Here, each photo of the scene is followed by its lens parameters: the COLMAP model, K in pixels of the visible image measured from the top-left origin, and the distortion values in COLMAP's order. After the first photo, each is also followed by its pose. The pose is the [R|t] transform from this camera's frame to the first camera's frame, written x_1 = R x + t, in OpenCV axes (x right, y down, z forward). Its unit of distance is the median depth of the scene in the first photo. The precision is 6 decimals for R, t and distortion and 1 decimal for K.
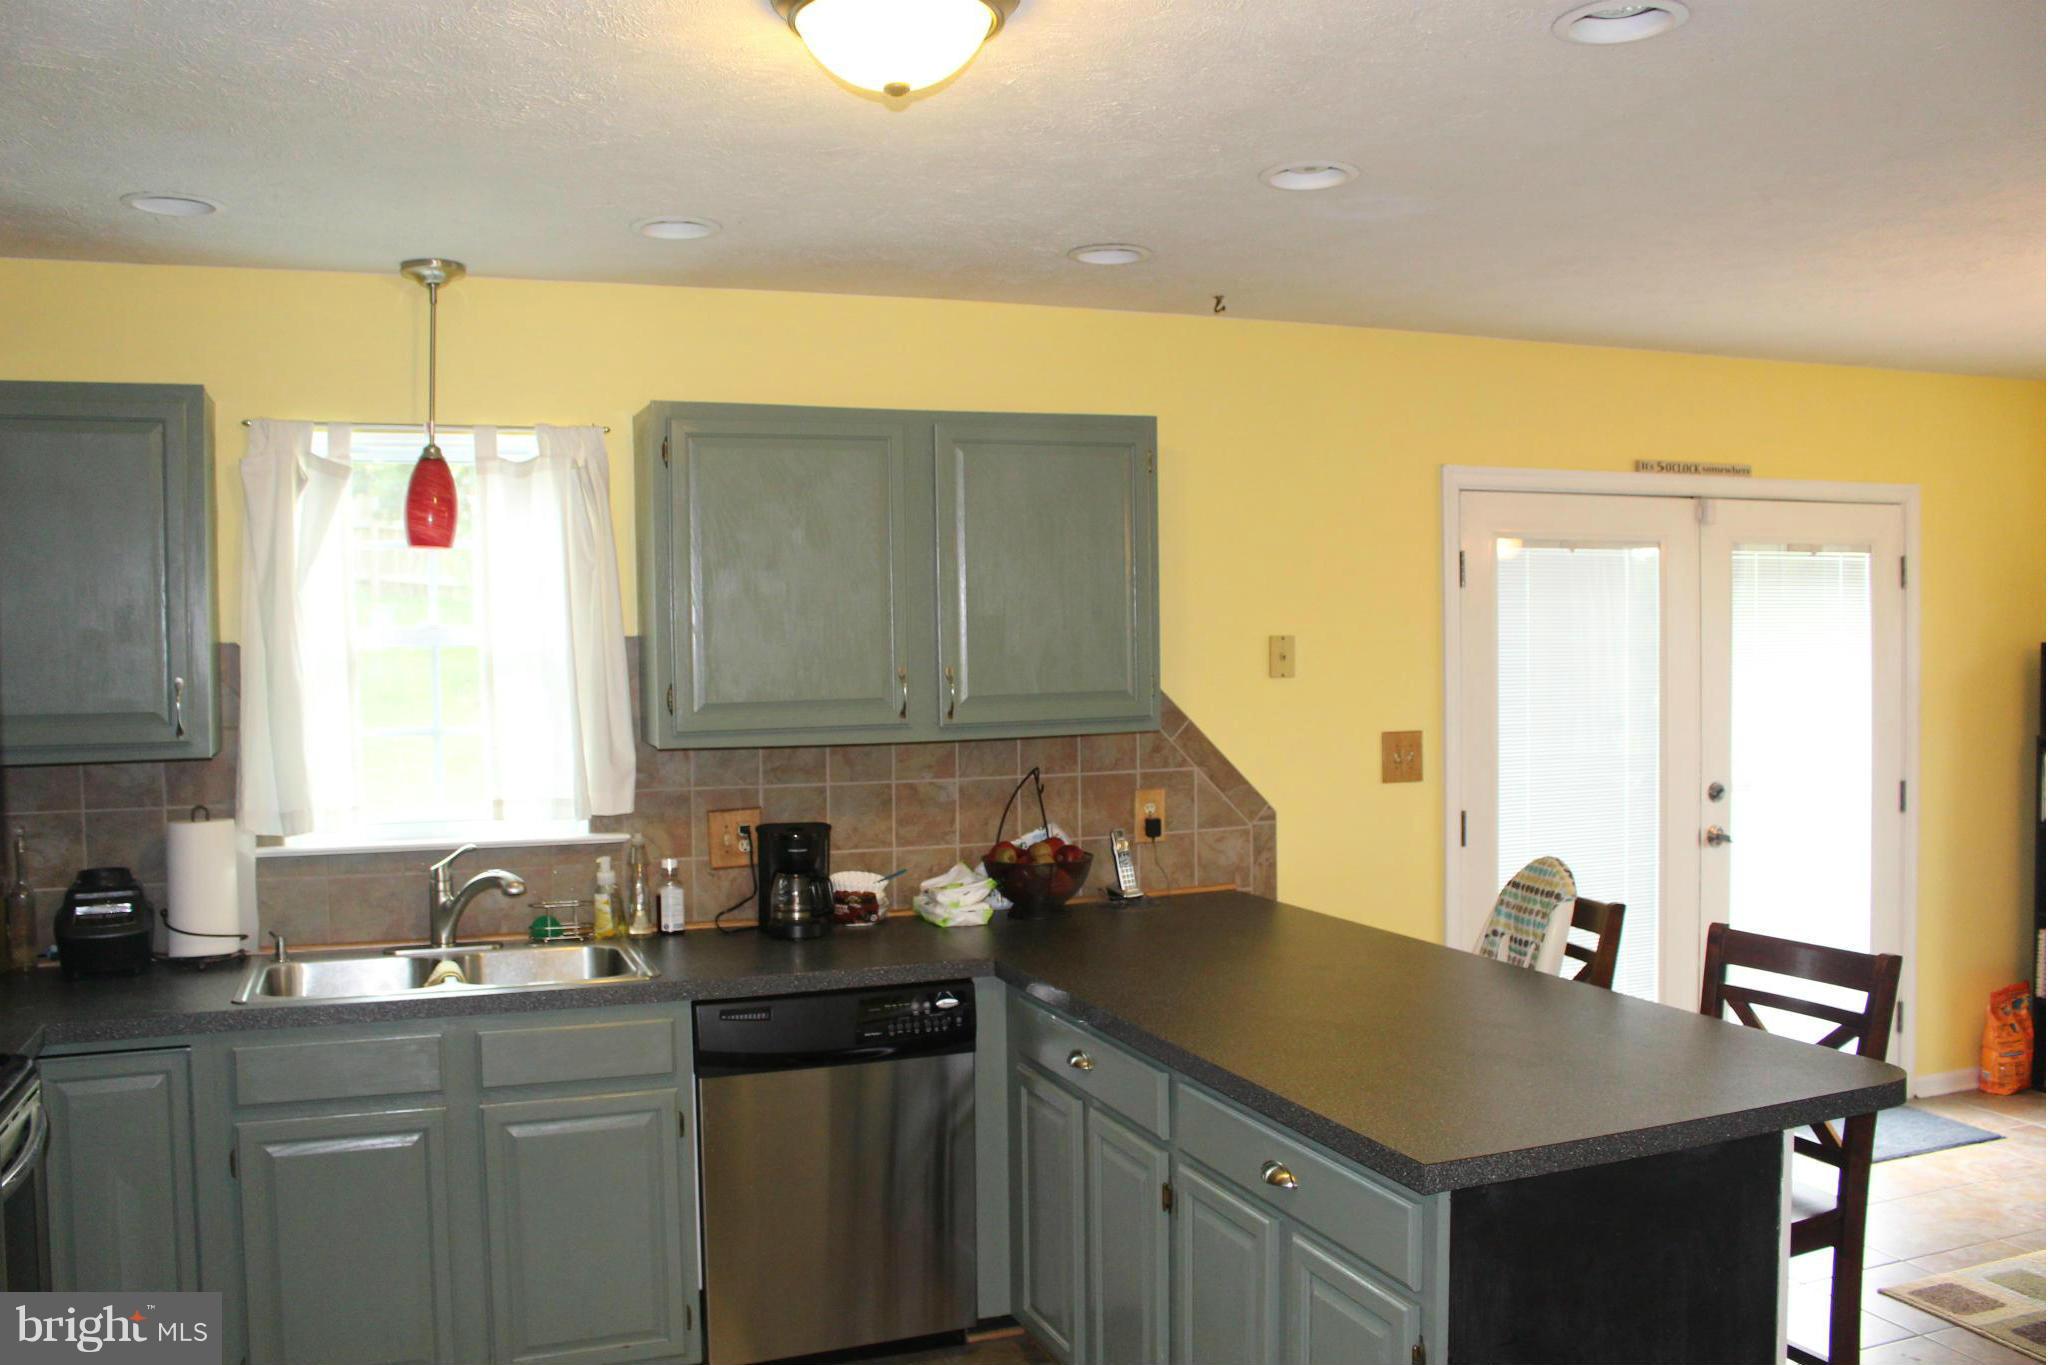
lens RADIAL K [[1714.6, 0, 1014.5], [0, 1714.6, 682.3], [0, 0, 1]] dist [-0.136947, 0.083257]
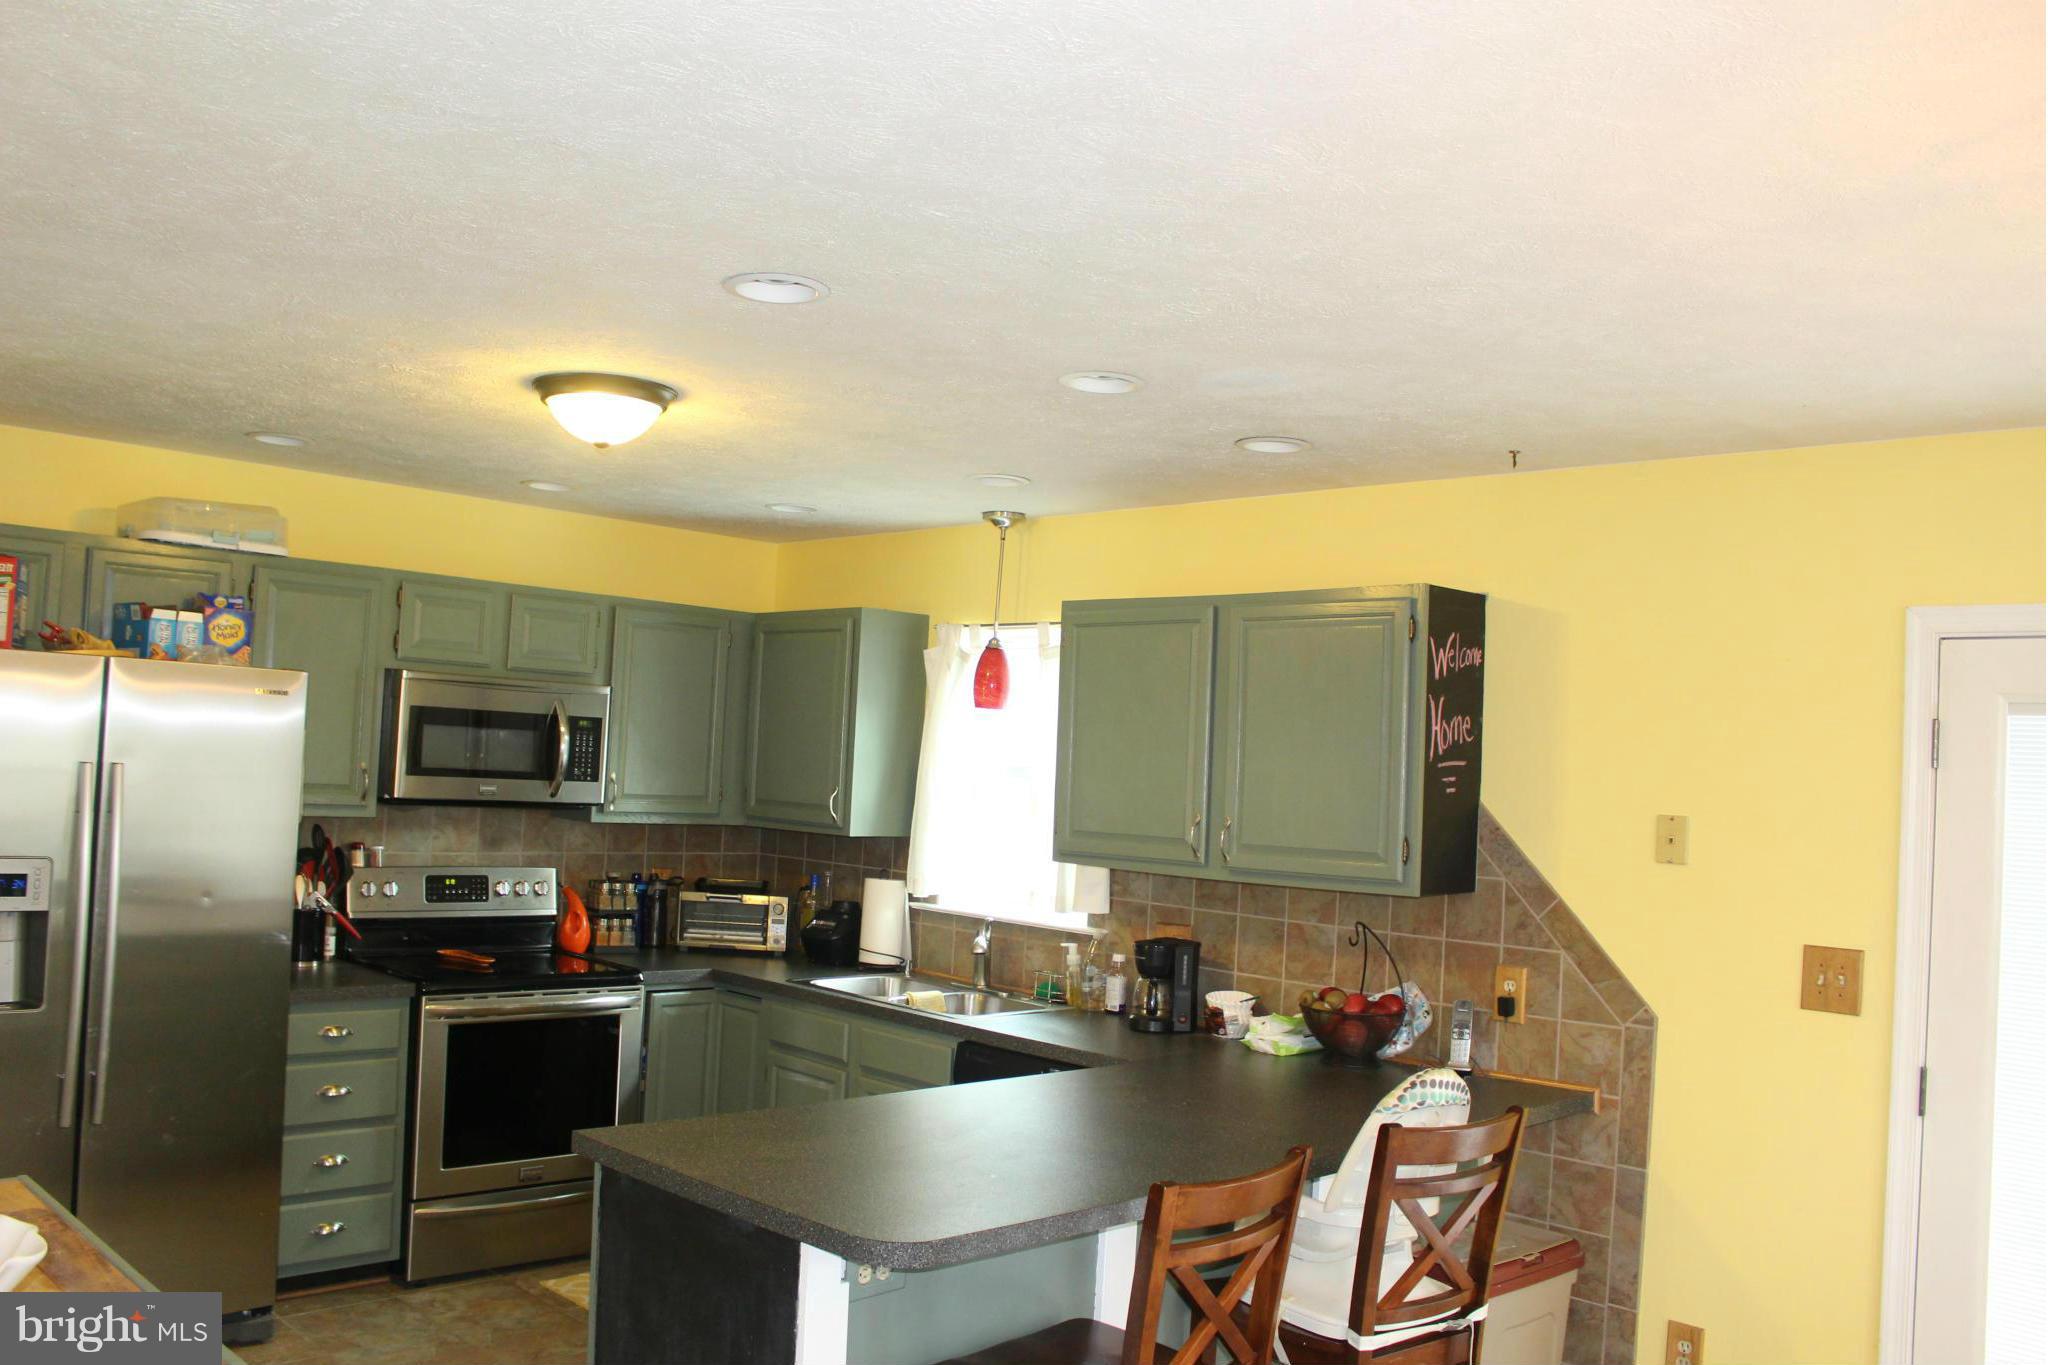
lens RADIAL K [[1714.6, 0, 1003.4], [0, 1714.6, 696.7], [0, 0, 1]] dist [-0.136947, 0.083257]
pose [[0.398238, -0.003513, -0.917275, 0.847163], [-0.080020, 0.996047, -0.038555, -0.028789], [0.913785, 0.088755, 0.396383, 0.361845]]
